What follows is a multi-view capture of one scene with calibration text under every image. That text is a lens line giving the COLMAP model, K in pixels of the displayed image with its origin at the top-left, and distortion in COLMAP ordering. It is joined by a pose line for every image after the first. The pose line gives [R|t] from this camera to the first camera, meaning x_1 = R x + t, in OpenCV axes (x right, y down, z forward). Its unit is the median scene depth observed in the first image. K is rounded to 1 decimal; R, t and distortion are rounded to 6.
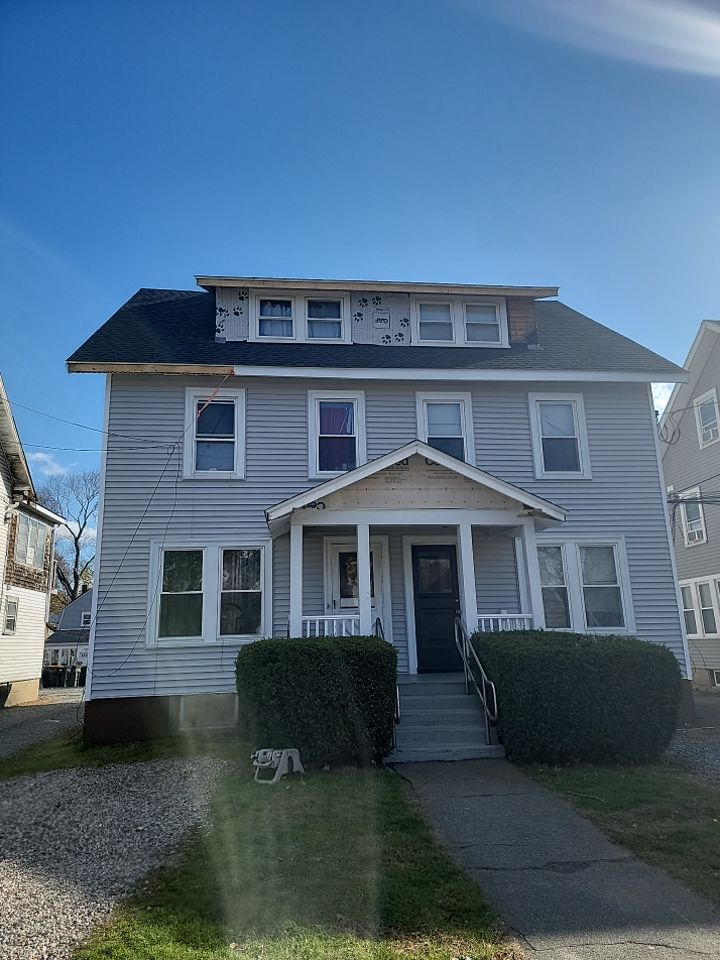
lens RADIAL K [[661.6, 0, 357.2], [0, 661.6, 472.6], [0, 0, 1]] dist [0.085918, -0.059940]
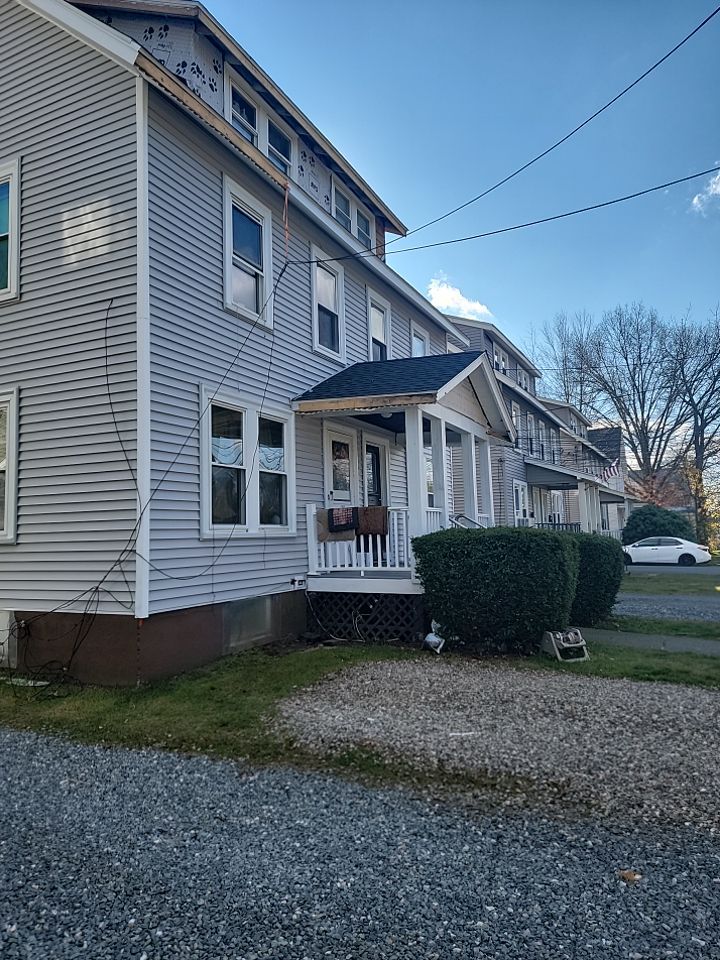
lens RADIAL K [[661.6, 0, 357.2], [0, 661.6, 472.6], [0, 0, 1]] dist [0.085918, -0.059940]
pose [[0.539309, 0.093518, 0.836899, -0.782285], [-0.183015, 0.983077, 0.008085, 0.154433], [-0.821980, -0.157526, 0.547298, 0.485384]]
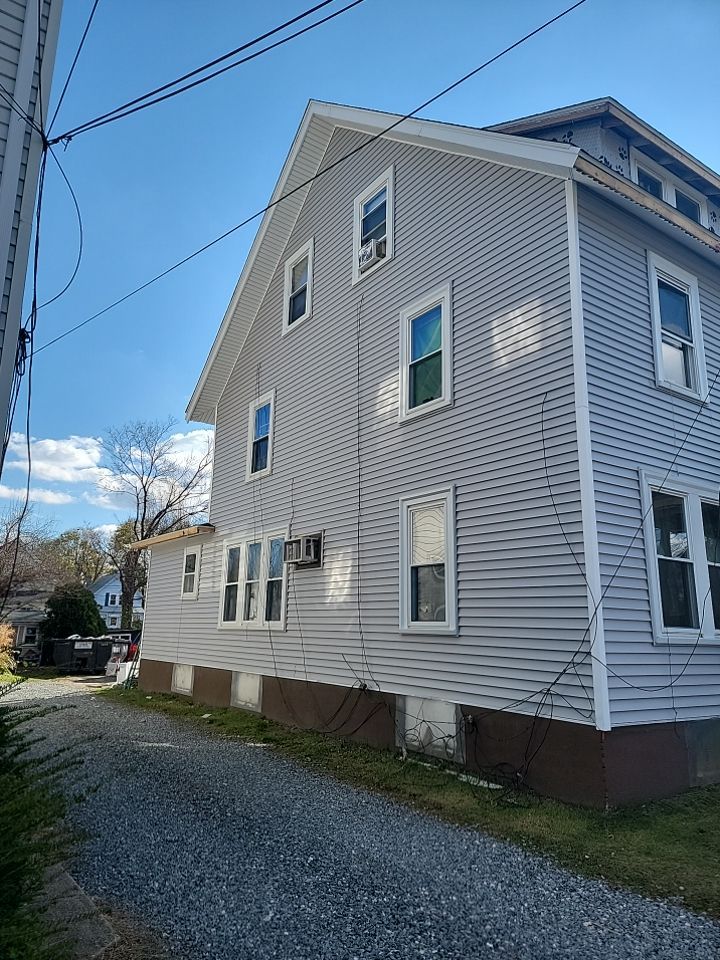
lens RADIAL K [[661.6, 0, 357.2], [0, 661.6, 472.6], [0, 0, 1]] dist [0.085918, -0.059940]
pose [[0.874620, 0.152670, 0.460144, -0.829655], [-0.152991, 0.987540, -0.036855, 0.166982], [-0.460037, -0.038164, 0.887079, 0.566700]]
